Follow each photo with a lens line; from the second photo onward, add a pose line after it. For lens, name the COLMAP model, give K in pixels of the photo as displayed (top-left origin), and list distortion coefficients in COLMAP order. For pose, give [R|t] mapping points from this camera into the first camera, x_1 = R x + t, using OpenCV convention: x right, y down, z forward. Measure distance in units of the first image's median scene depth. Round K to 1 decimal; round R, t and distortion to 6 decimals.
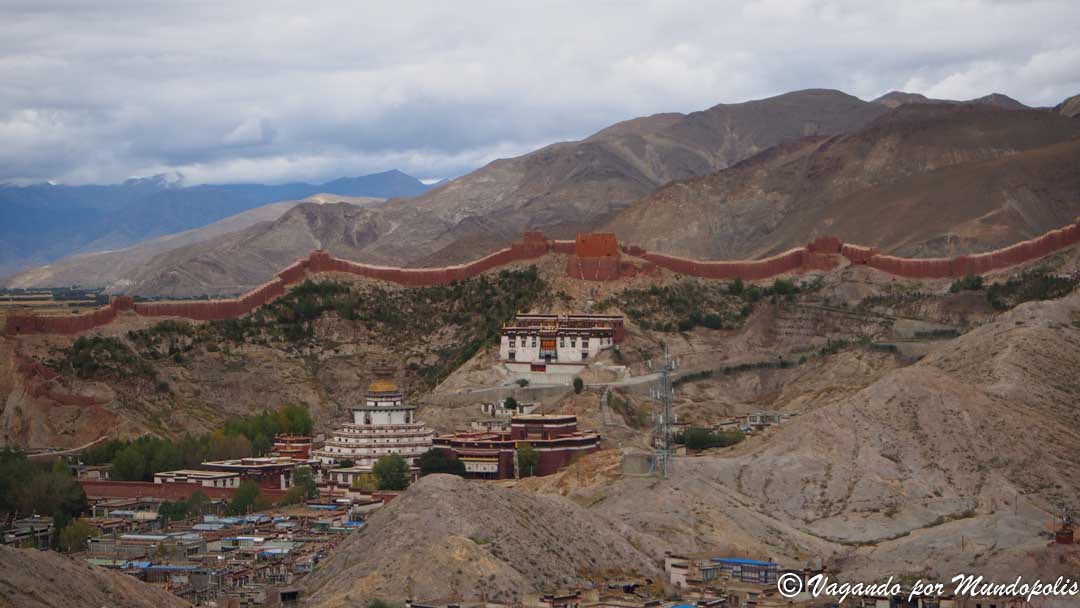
lens RADIAL K [[2765.1, 0, 540.0], [0, 2765.1, 304.0], [0, 0, 1]] dist [0.019177, 0.148605]
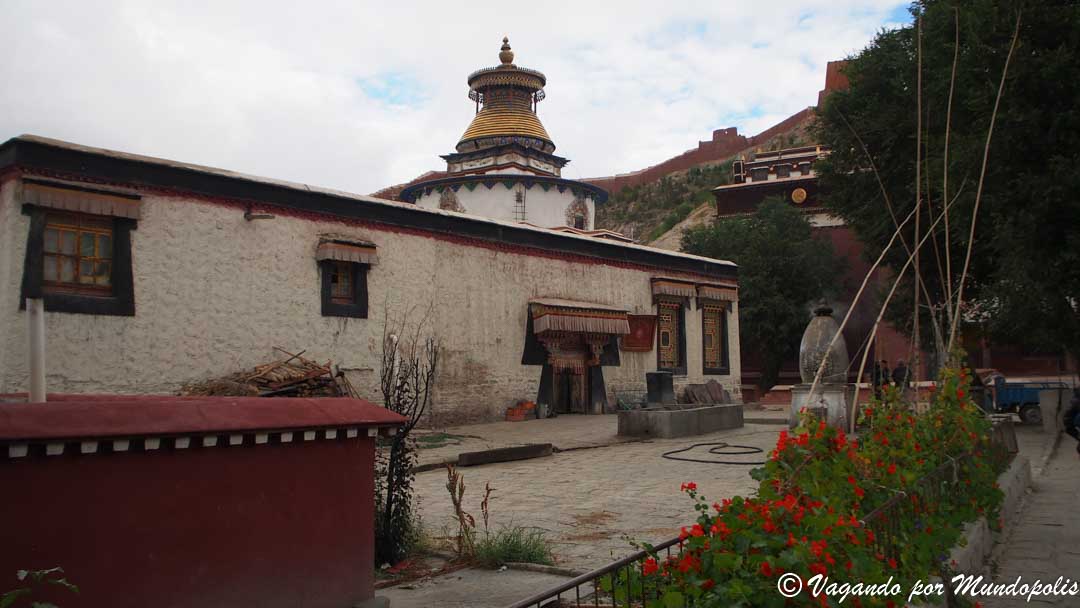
lens RADIAL K [[905.4, 0, 540.3], [0, 905.4, 328.5], [0, 0, 1]] dist [-0.059203, 0.000783]
pose [[0.997630, 0.002087, -0.068782, -0.039213], [-0.007257, 0.997157, -0.074999, 0.053013], [0.068430, 0.075321, 0.994809, 0.780326]]
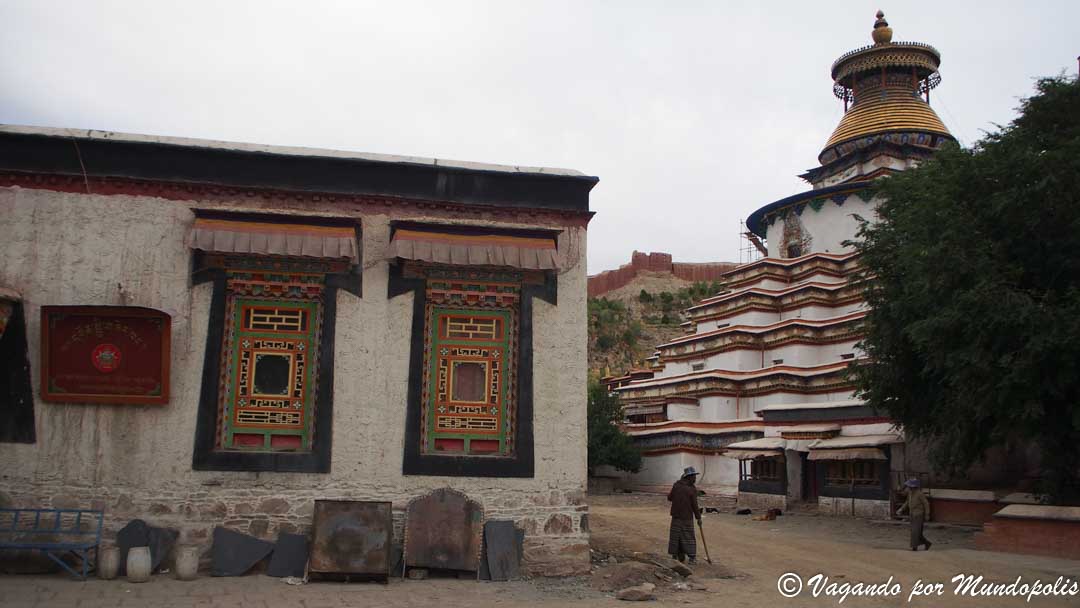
lens RADIAL K [[916.0, 0, 540.0], [0, 916.0, 304.0], [0, 0, 1]] dist [-0.035108, 0.002168]
pose [[0.784479, -0.073532, -0.615780, -0.027833], [-0.042018, 0.984362, -0.171074, 0.052056], [0.618730, 0.160078, 0.769122, 0.802713]]
